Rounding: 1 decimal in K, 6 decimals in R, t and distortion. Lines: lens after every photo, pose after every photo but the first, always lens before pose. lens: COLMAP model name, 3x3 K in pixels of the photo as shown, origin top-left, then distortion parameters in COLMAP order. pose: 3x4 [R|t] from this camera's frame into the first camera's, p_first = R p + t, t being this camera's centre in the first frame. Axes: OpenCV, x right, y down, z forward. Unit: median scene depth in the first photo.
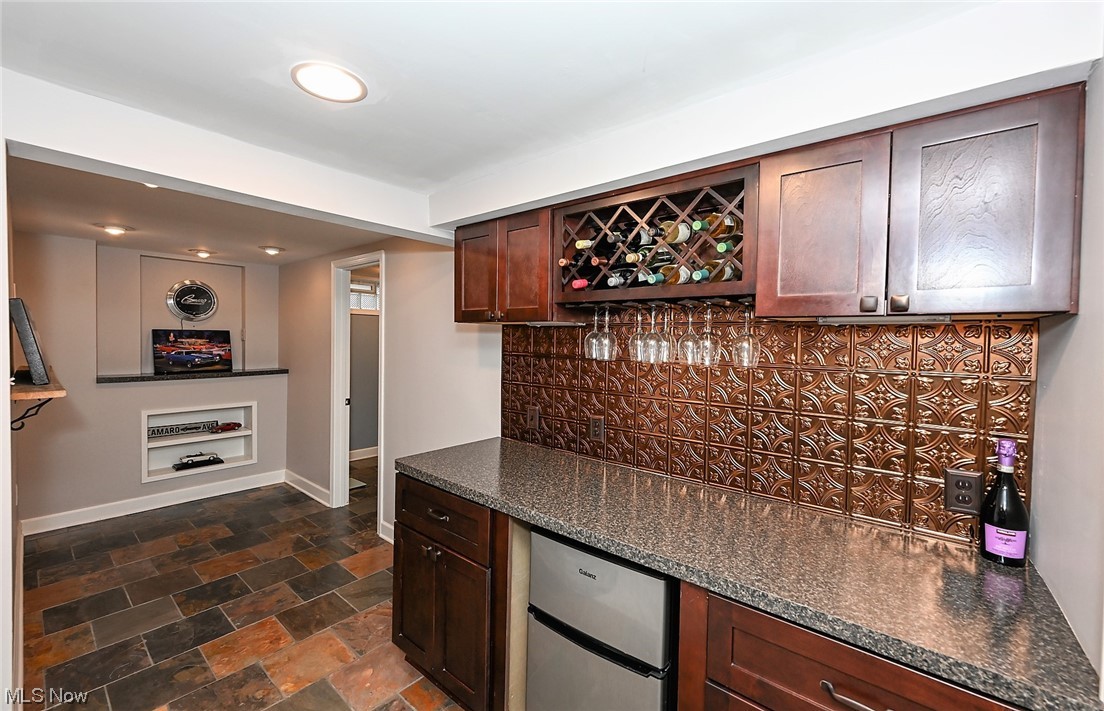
lens RADIAL K [[441.8, 0, 550.8], [0, 441.8, 347.9], [0, 0, 1]] dist [0.001289, 0.000066]
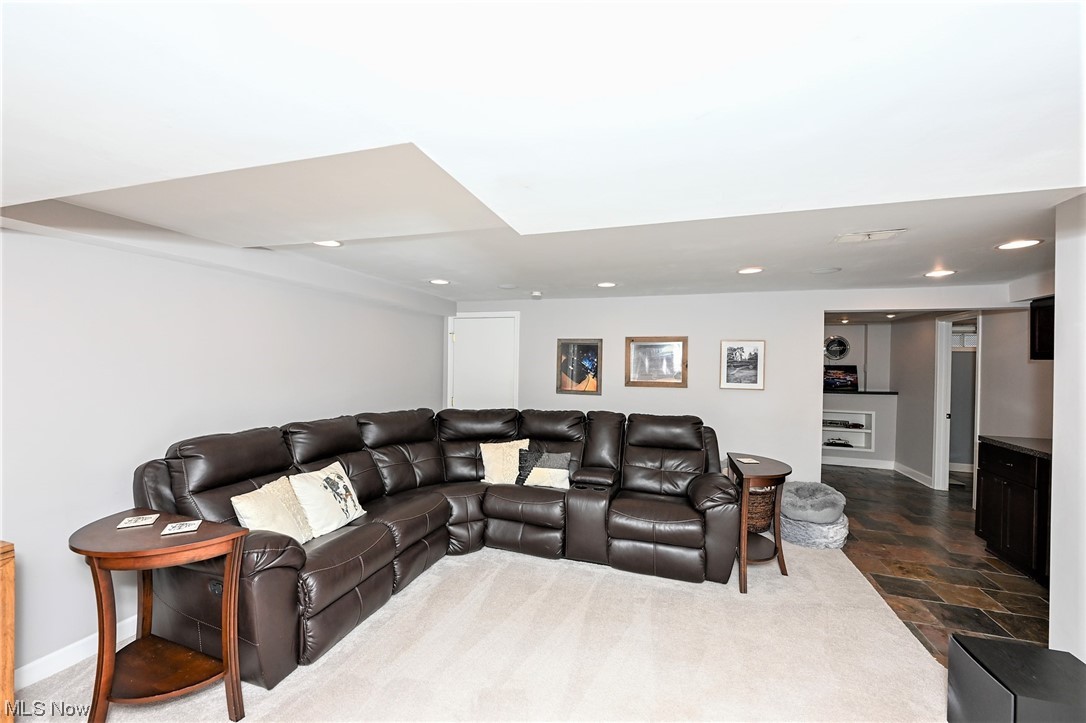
lens RADIAL K [[424.9, 0, 549.1], [0, 424.9, 365.2], [0, 0, 1]] dist [-0.000469, -0.000176]
pose [[0.370321, -0.007856, -0.928871, 0.290881], [-0.030700, 0.999314, -0.020691, 0.026425], [0.928397, 0.036178, 0.369825, -0.611476]]
